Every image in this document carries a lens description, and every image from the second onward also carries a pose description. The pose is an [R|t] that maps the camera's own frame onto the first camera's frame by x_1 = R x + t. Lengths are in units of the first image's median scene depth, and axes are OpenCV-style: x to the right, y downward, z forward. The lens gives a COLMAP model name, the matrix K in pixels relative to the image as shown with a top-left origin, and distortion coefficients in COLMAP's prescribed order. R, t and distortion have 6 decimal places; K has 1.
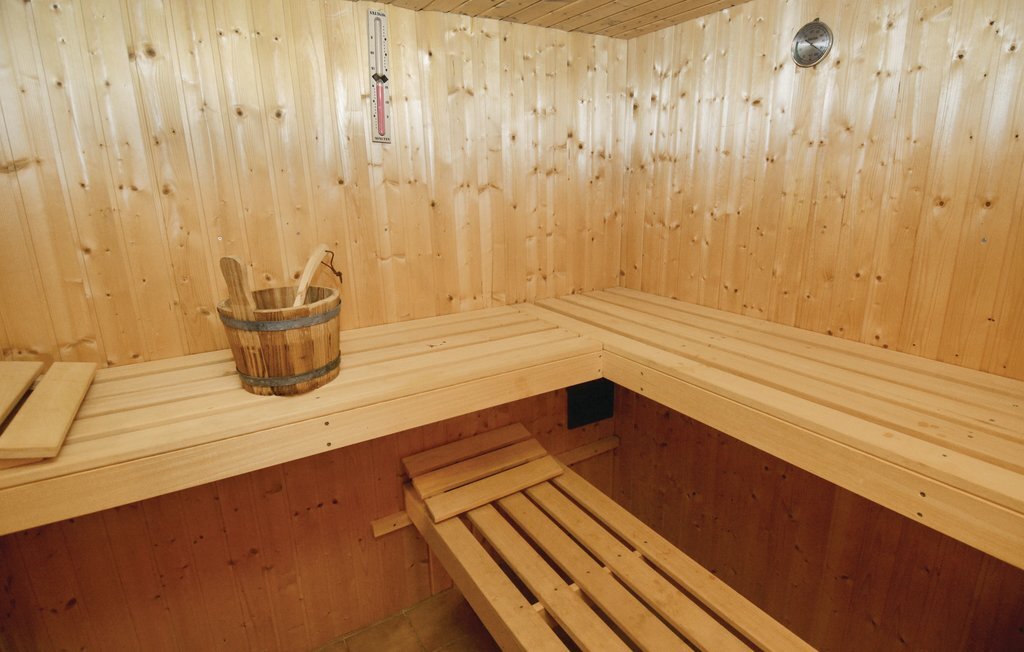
lens RADIAL K [[526.1, 0, 528.8], [0, 526.1, 300.5], [0, 0, 1]] dist [0.040652, -0.047000]
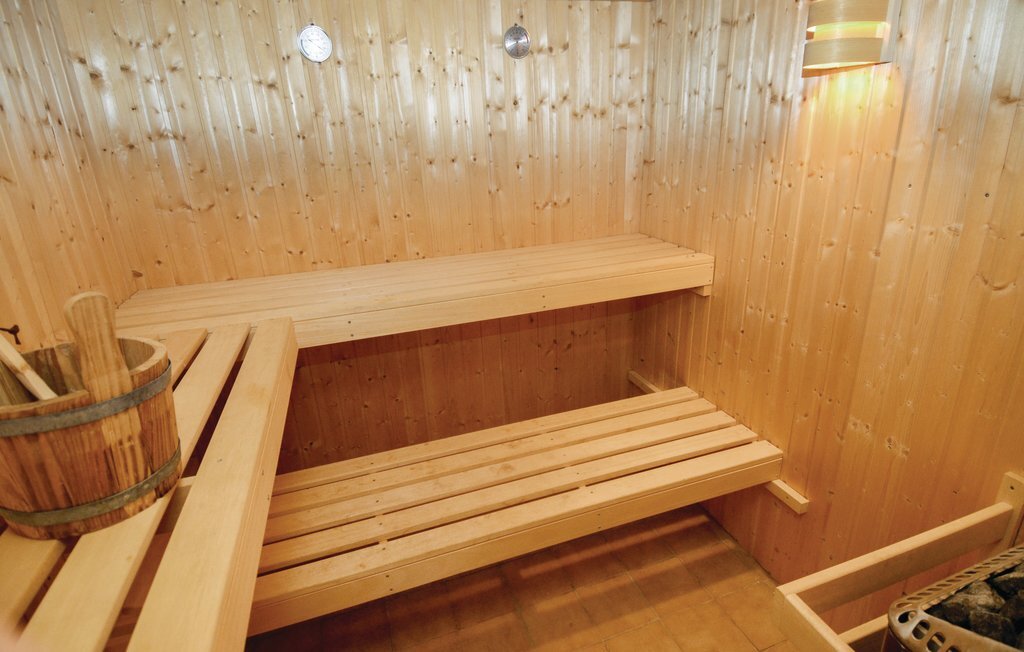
lens RADIAL K [[526.1, 0, 528.8], [0, 526.1, 300.5], [0, 0, 1]] dist [0.040652, -0.047000]
pose [[0.240860, -0.287907, 0.926874, -0.614235], [0.259241, 0.939377, 0.224423, -0.052954], [-0.935297, 0.186229, 0.300895, 0.224580]]
